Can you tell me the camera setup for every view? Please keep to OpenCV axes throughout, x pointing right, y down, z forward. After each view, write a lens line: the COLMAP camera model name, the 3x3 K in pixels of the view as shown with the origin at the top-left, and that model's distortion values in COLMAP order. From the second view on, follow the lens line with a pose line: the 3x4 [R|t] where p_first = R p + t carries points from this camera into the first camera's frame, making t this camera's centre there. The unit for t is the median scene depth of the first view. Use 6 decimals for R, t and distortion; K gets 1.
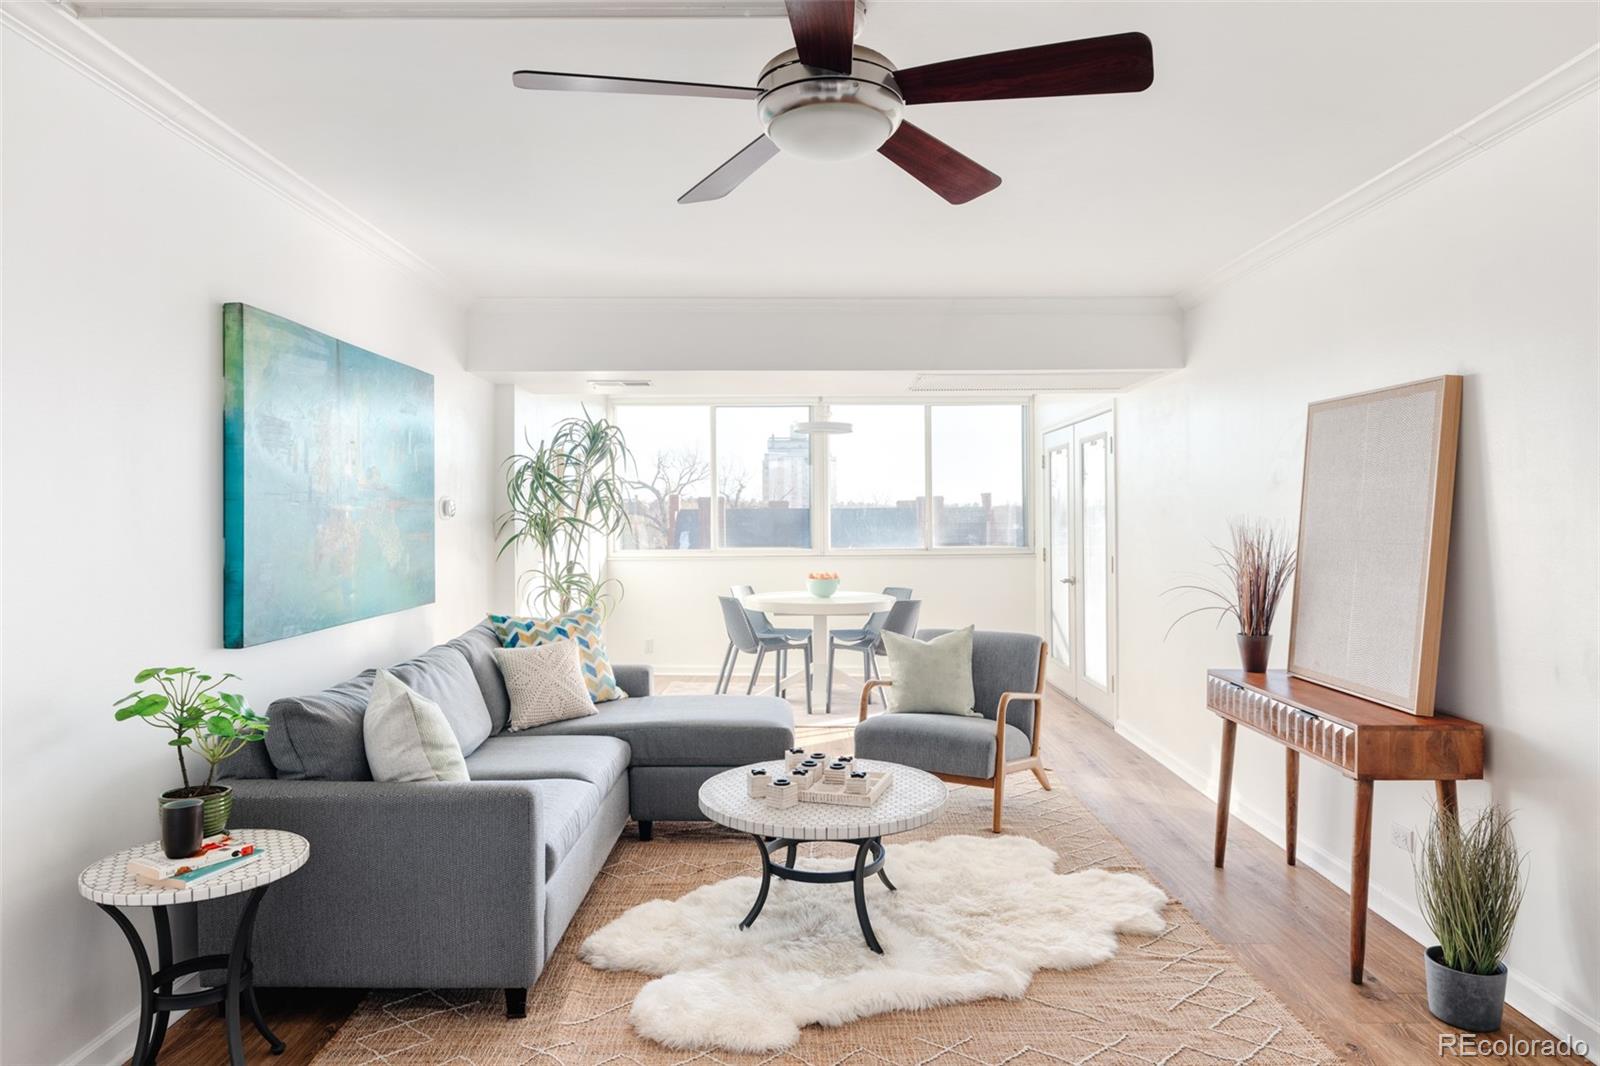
lens RADIAL K [[989.1, 0, 788.1], [0, 989.1, 508.9], [0, 0, 1]] dist [-0.001007, 0.000442]
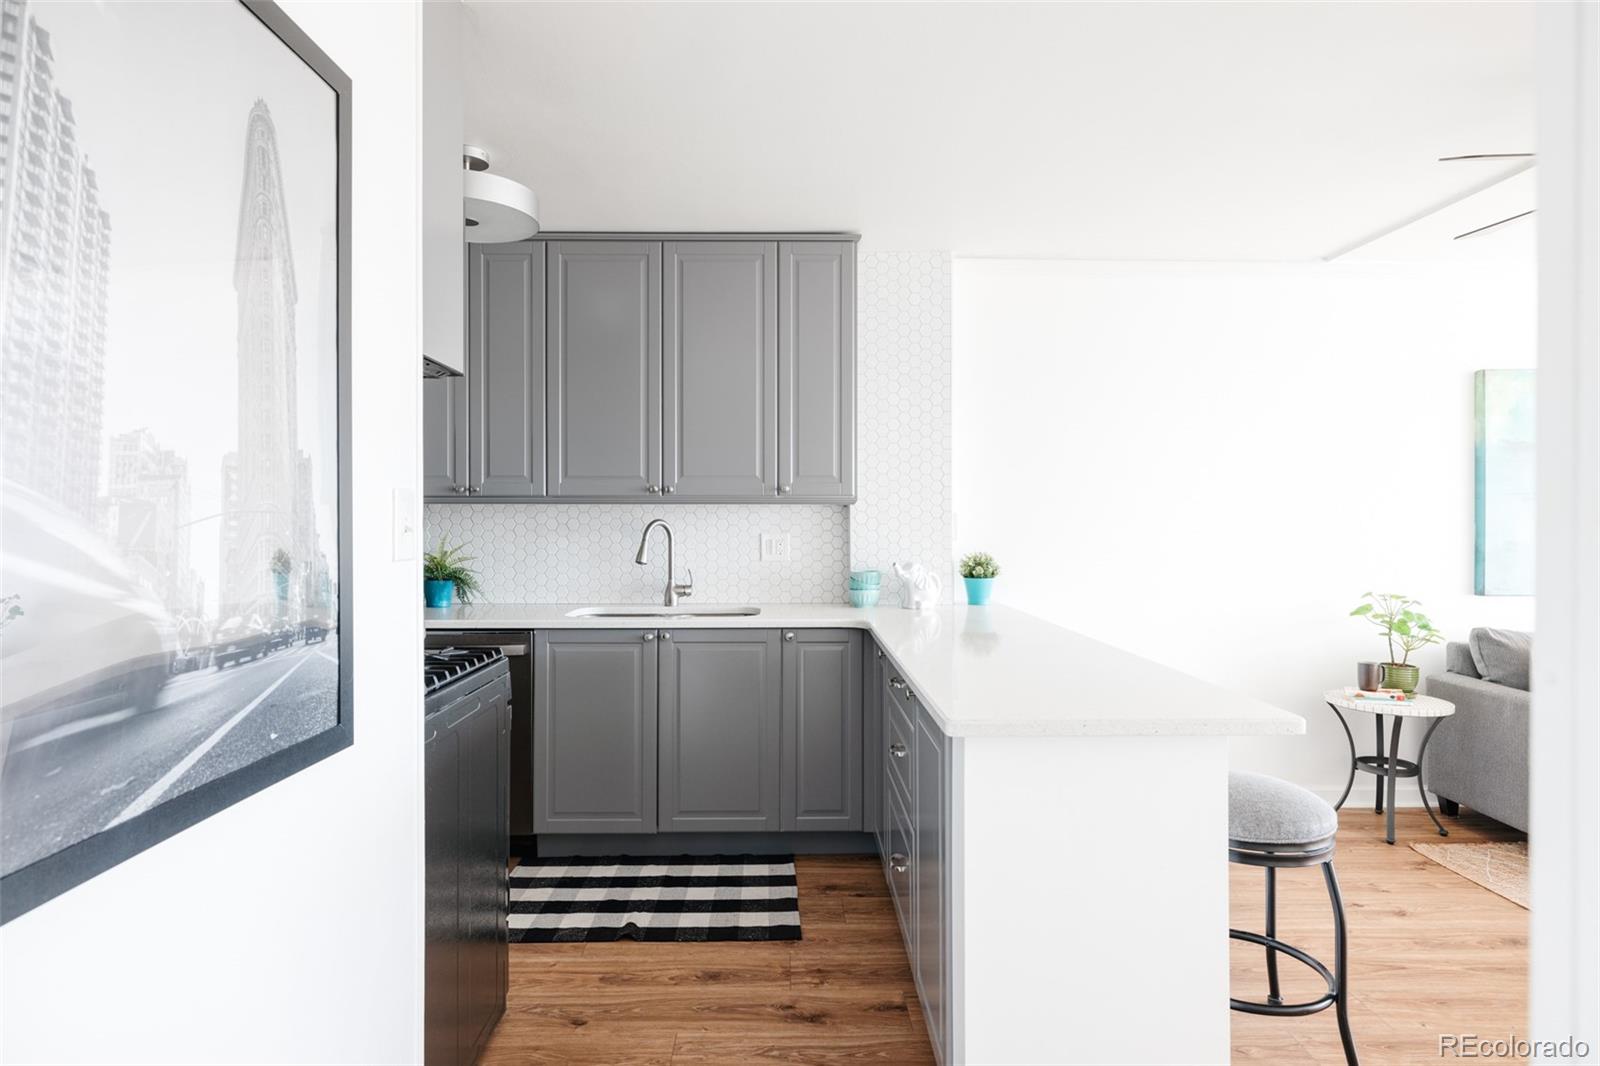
lens RADIAL K [[896.0, 0, 801.1], [0, 896.0, 525.5], [0, 0, 1]] dist [-0.001626, 0.000900]
pose [[0.021652, 0.007879, -0.999735, 0.861721], [0.010065, 0.999917, 0.008099, 0.011189], [0.999715, -0.010237, 0.021571, -0.087669]]
